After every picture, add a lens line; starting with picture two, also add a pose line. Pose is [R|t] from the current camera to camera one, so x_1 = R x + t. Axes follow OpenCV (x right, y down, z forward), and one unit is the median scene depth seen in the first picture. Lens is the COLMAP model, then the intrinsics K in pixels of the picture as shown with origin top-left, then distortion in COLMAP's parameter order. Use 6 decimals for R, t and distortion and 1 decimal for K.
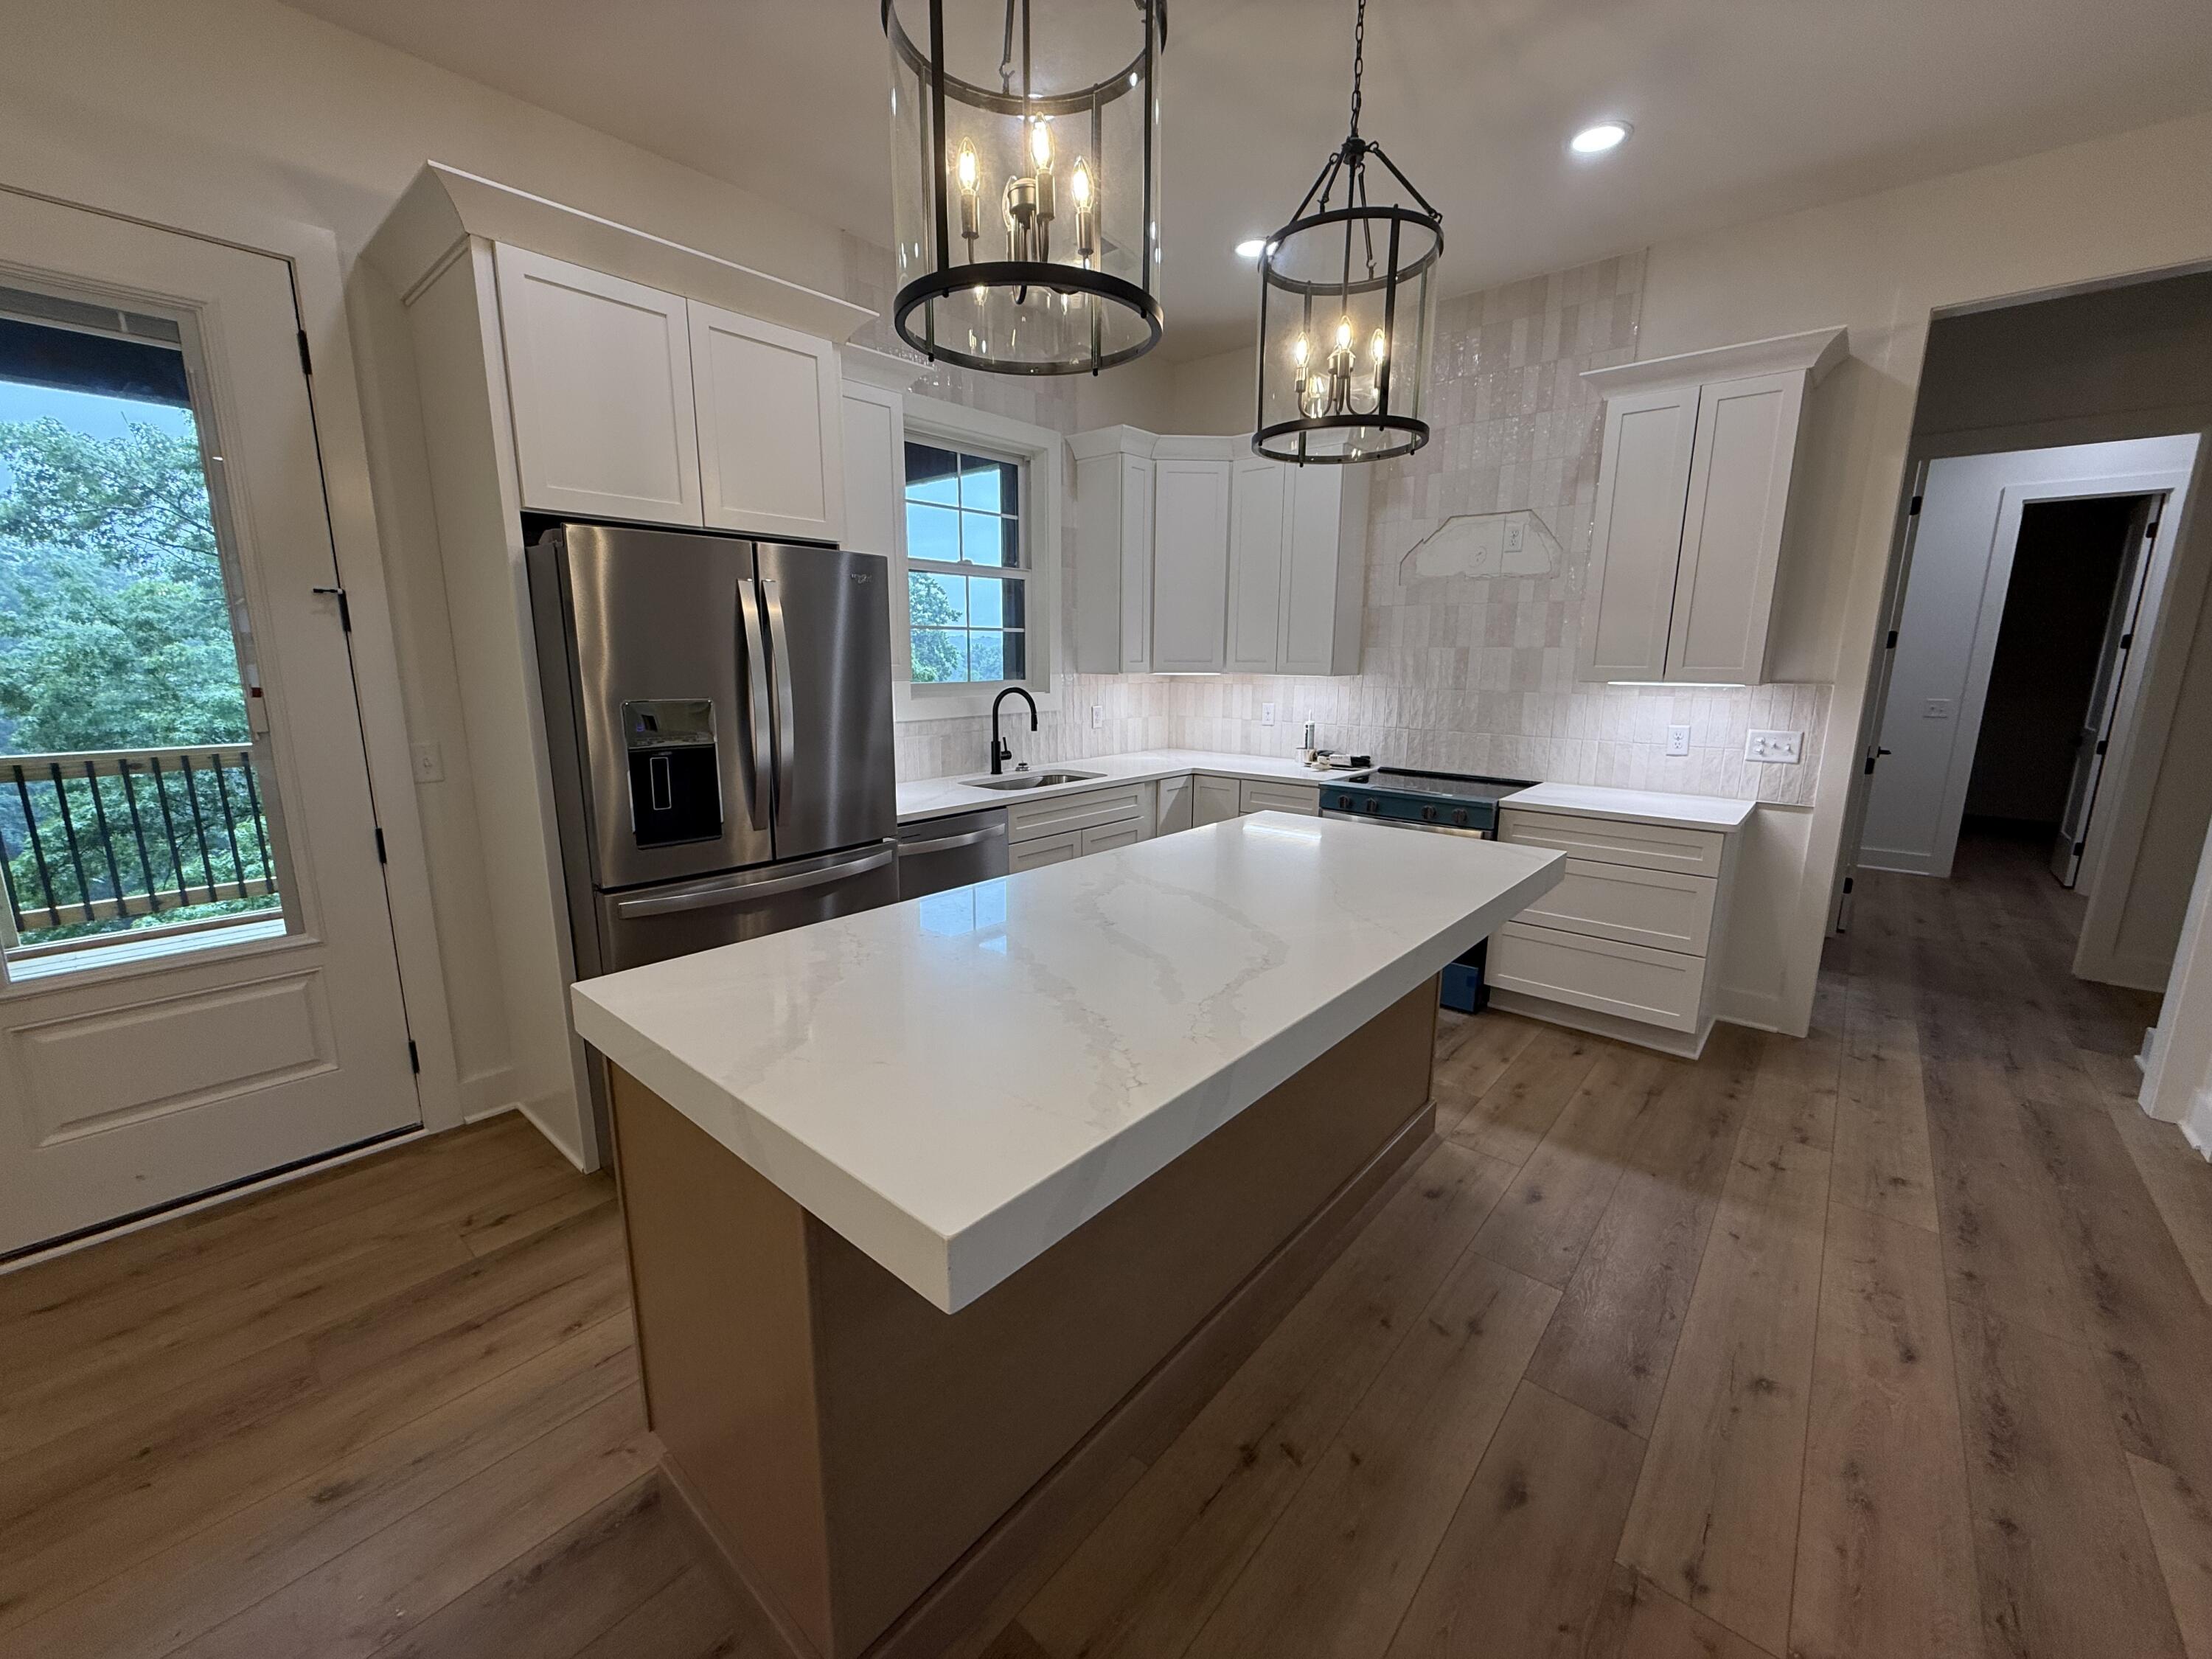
lens RADIAL K [[881.0, 0, 1099.7], [0, 881.0, 831.4], [0, 0, 1]] dist [-0.001694, 0.000594]
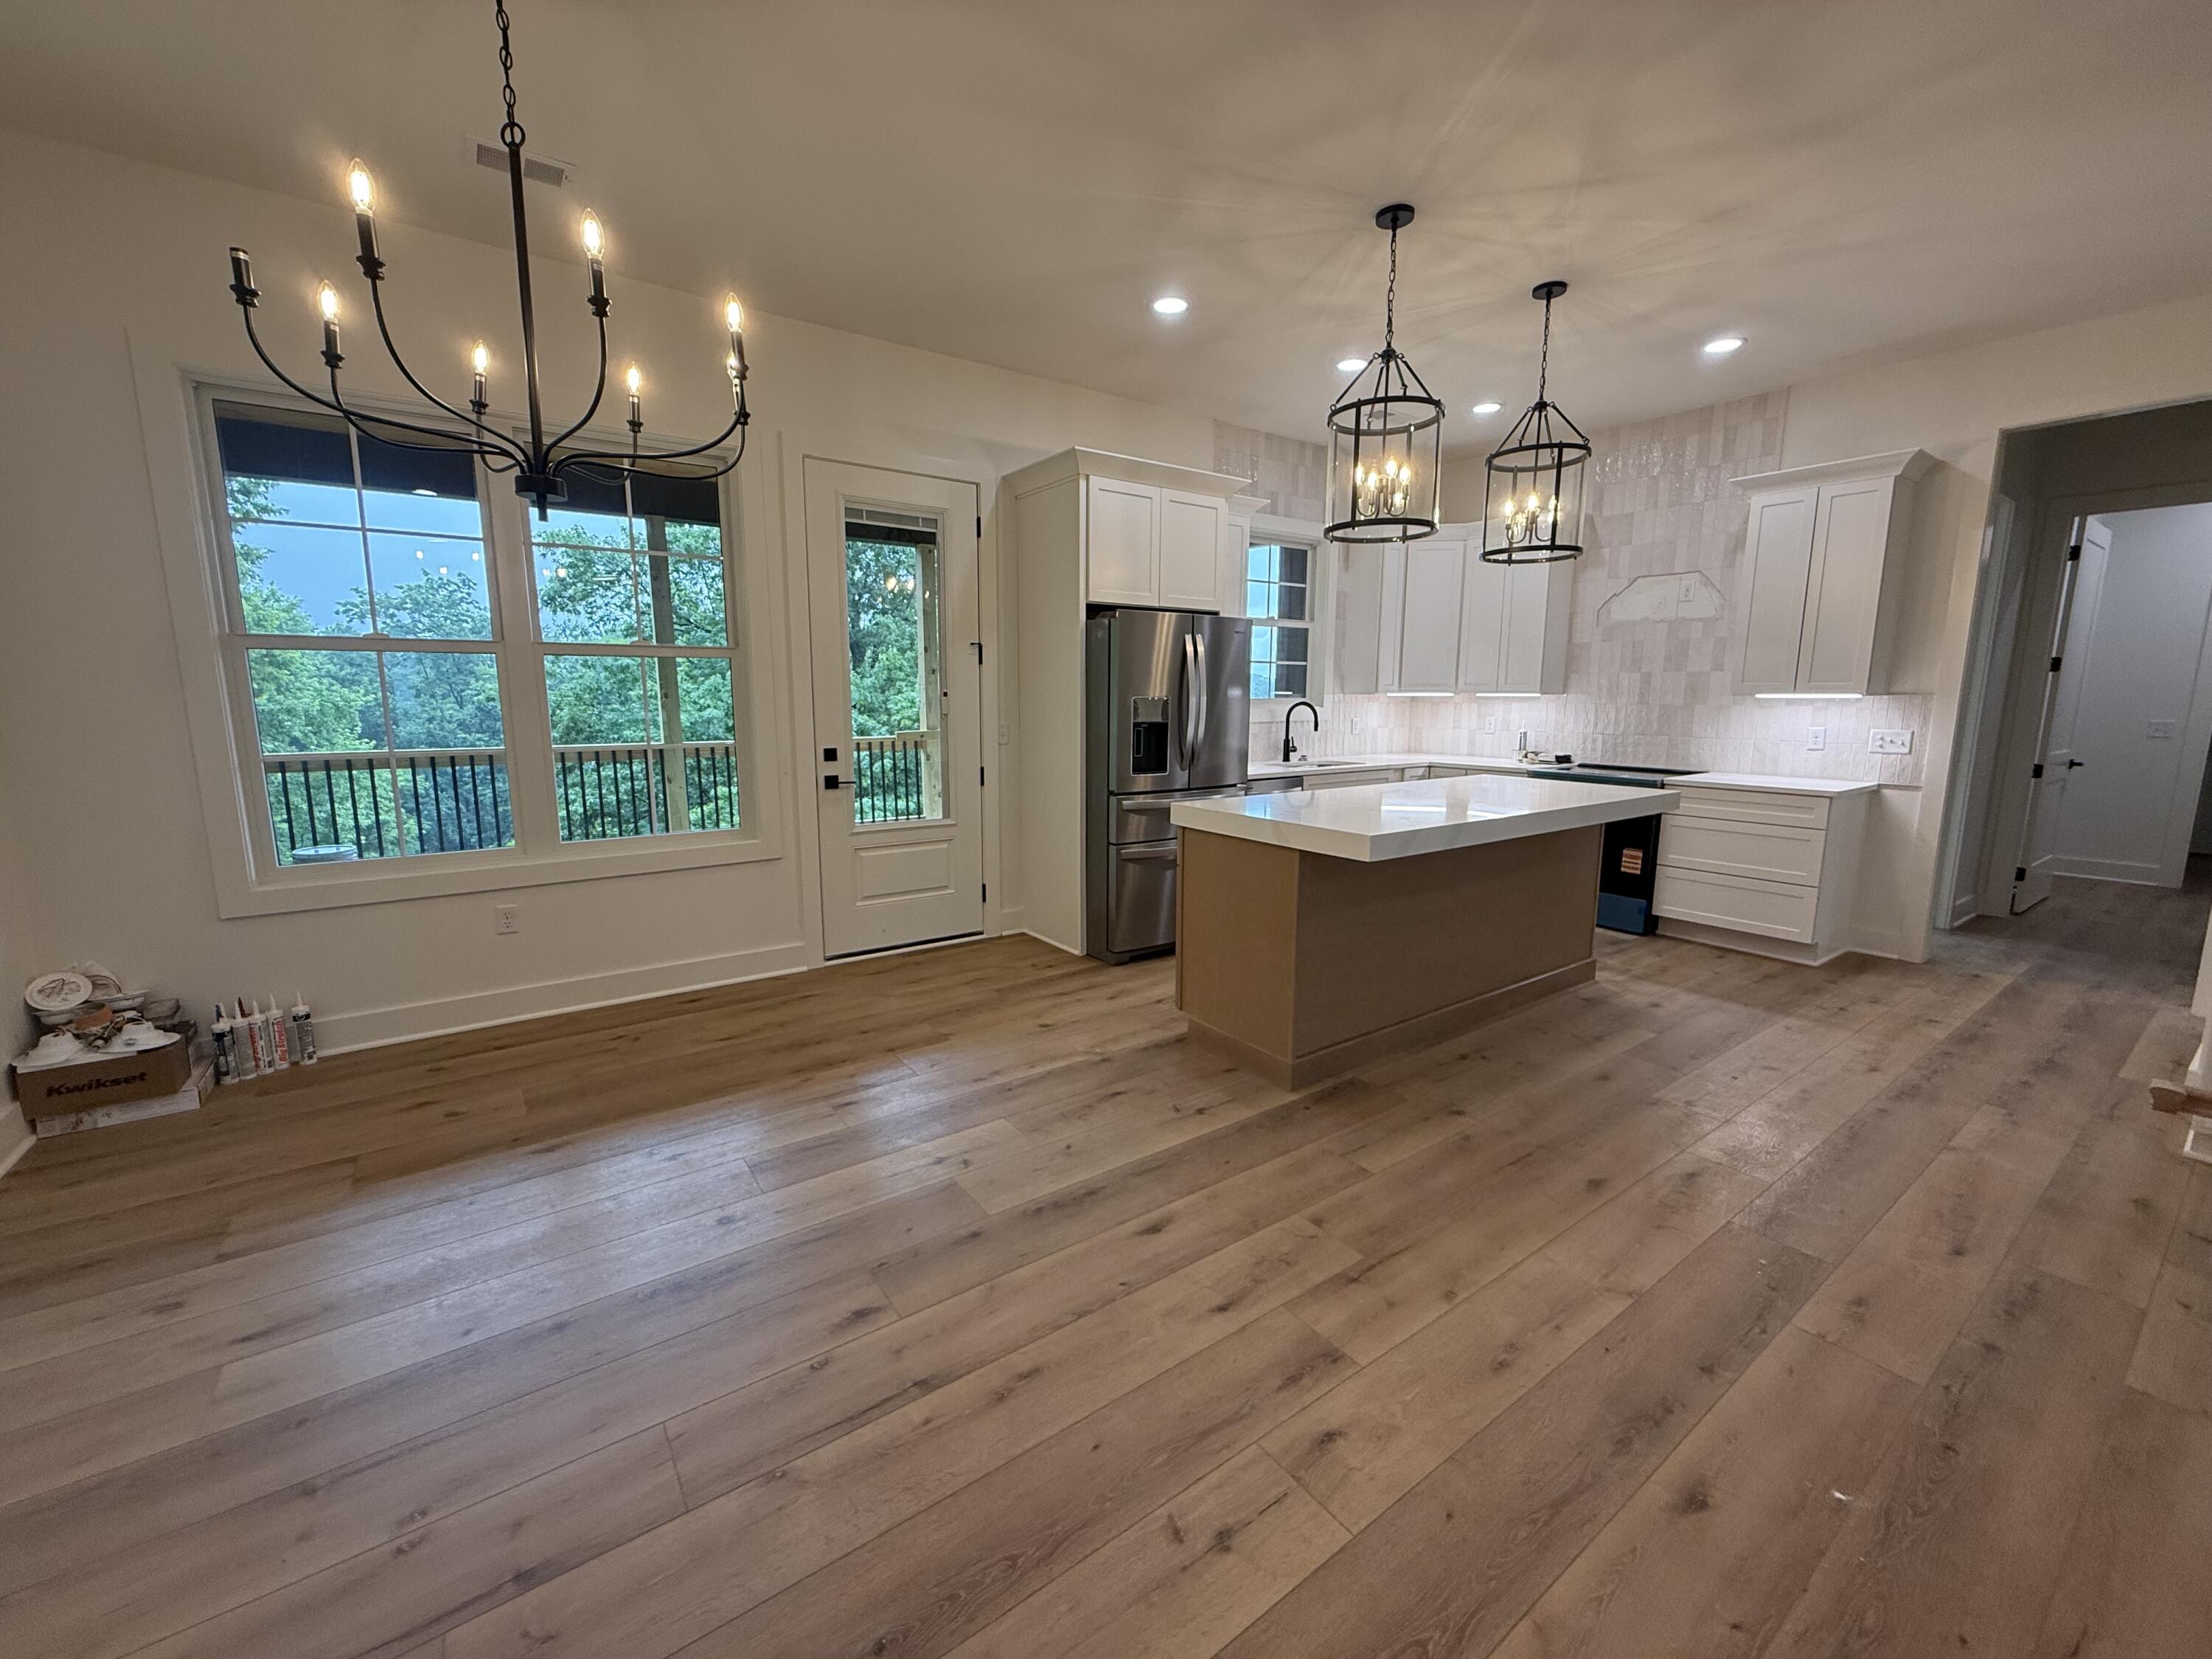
lens RADIAL K [[881.0, 0, 1099.2], [0, 881.0, 829.8], [0, 0, 1]] dist [-0.001694, 0.000594]
pose [[0.972042, 0.034257, -0.232294, -0.113818], [-0.044912, 0.998160, -0.040735, 0.178216], [0.230471, 0.050029, 0.971792, -0.703853]]
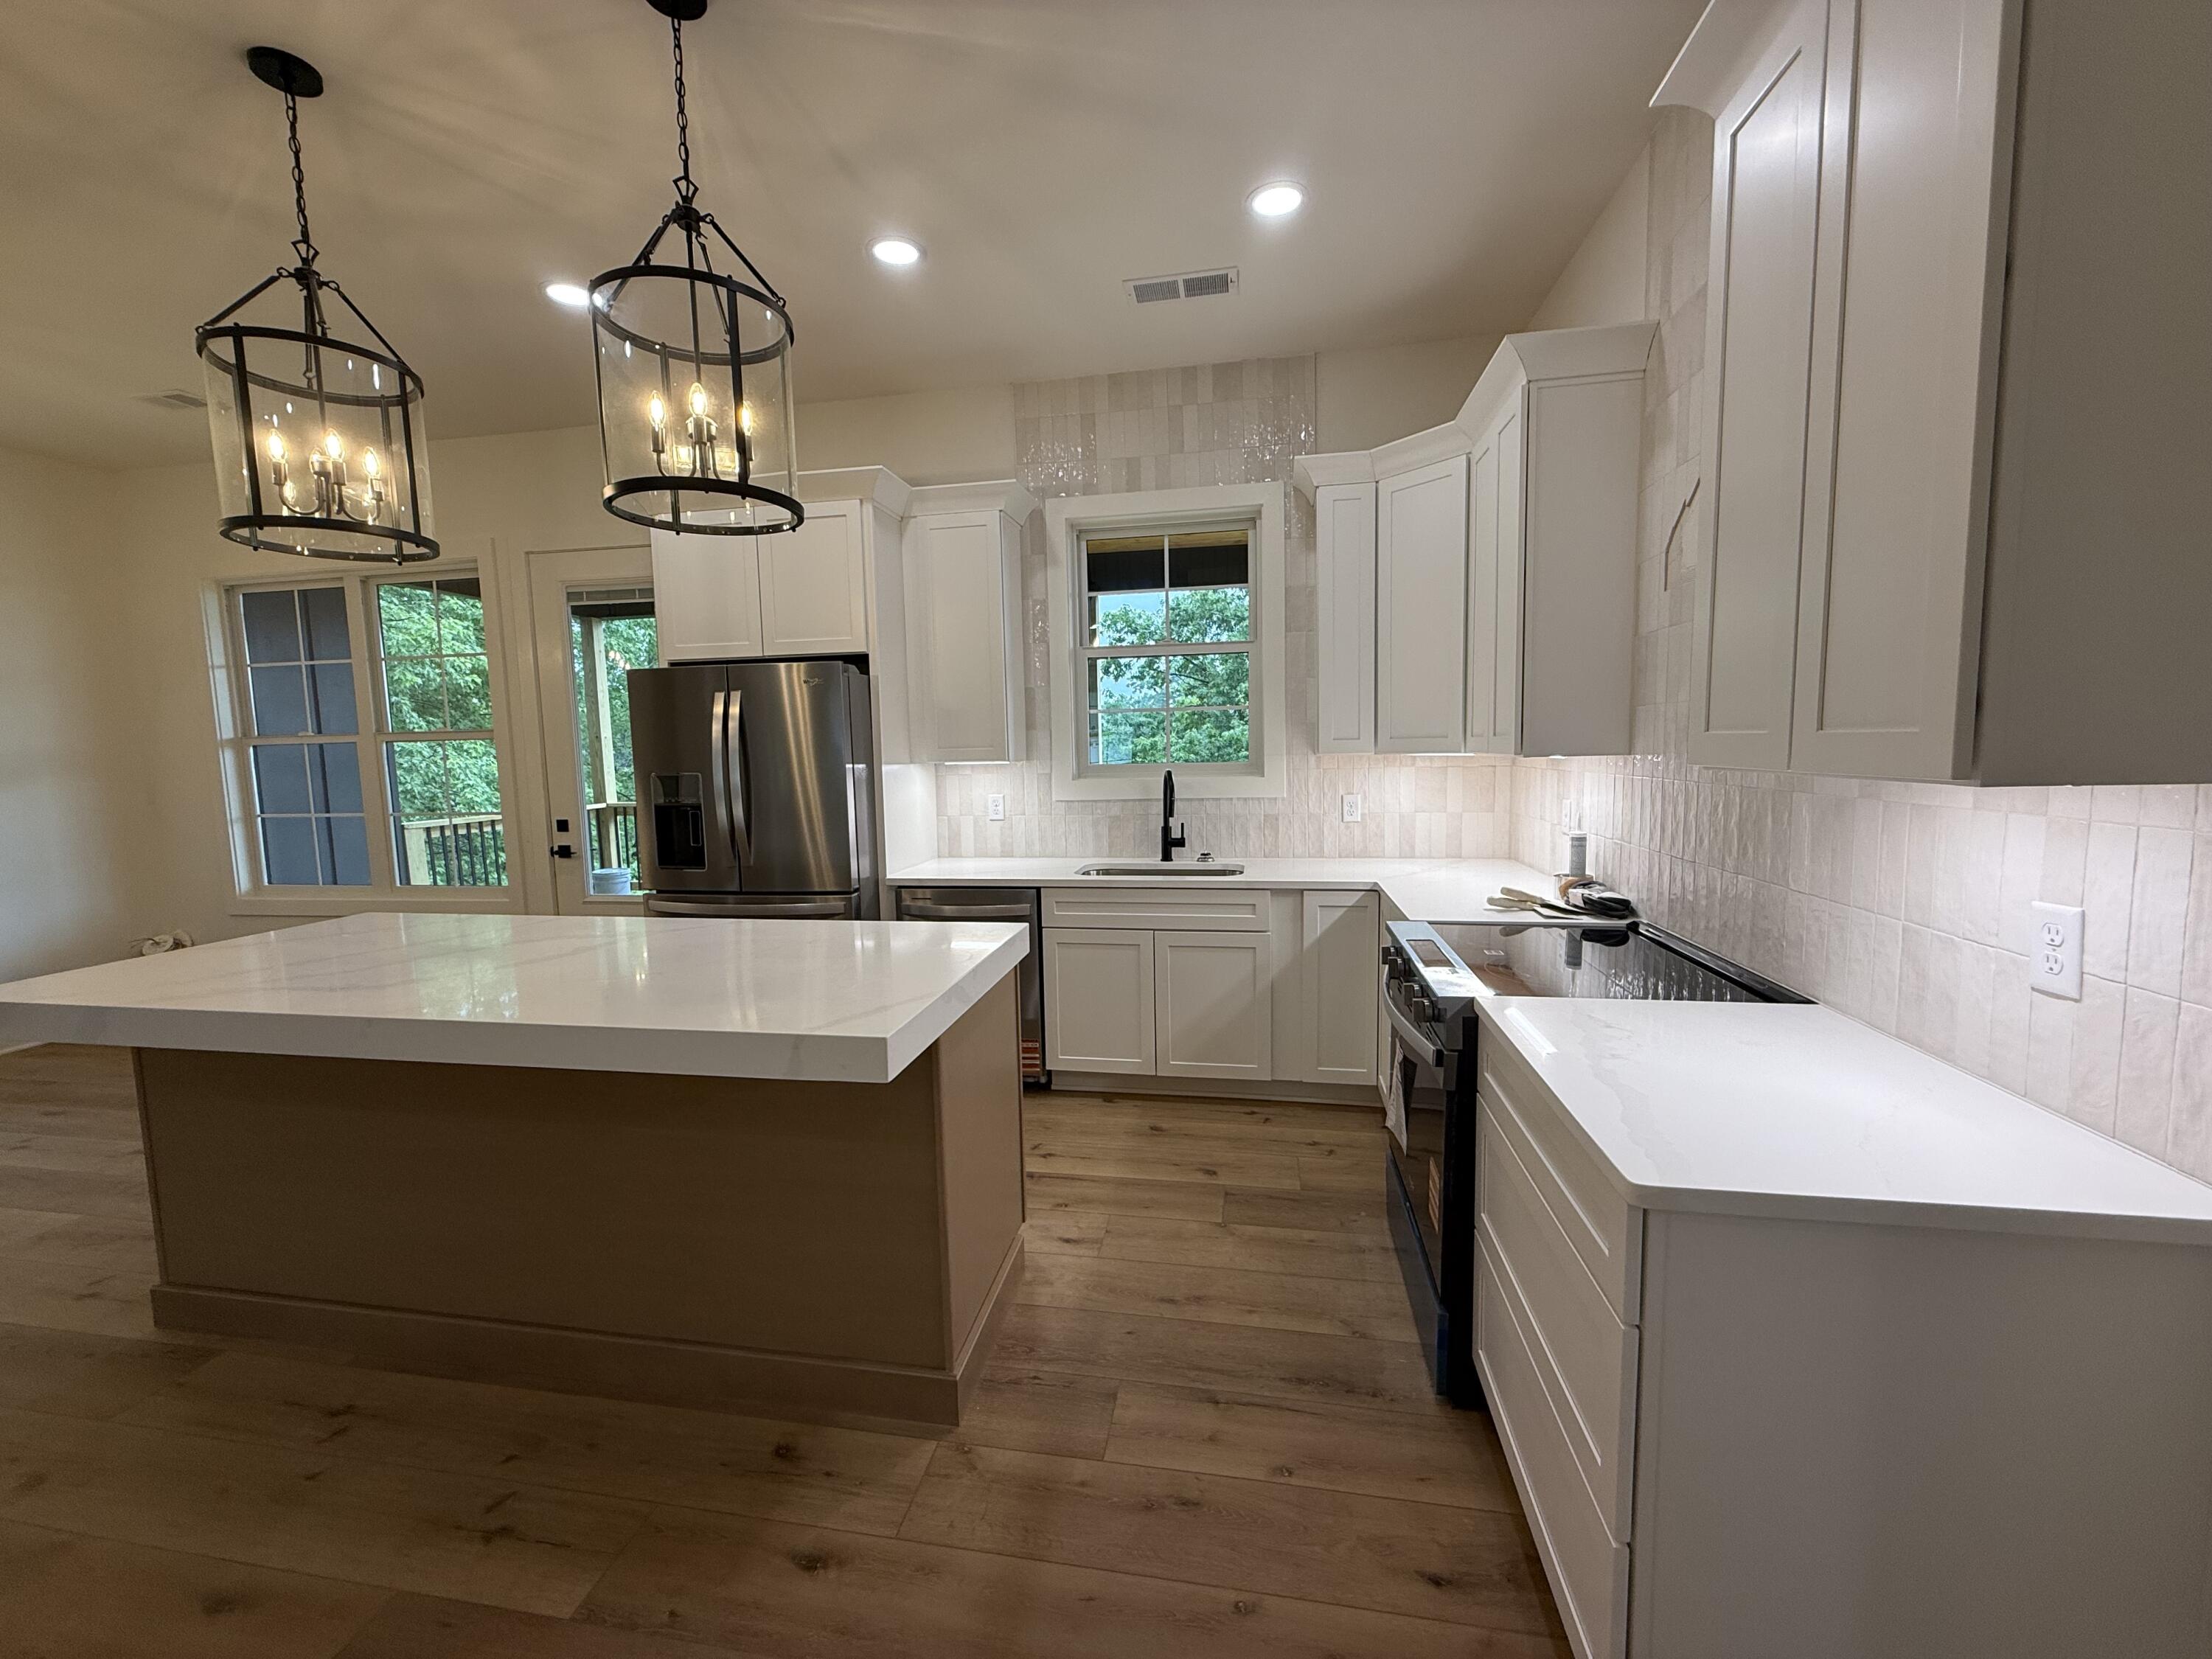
lens RADIAL K [[881.0, 0, 1097.3], [0, 881.0, 827.9], [0, 0, 1]] dist [-0.001694, 0.000594]
pose [[0.511671, 0.066942, -0.856570, 0.963561], [-0.147689, 0.988973, -0.010933, -0.117801], [0.846393, 0.132100, 0.515915, 0.671615]]
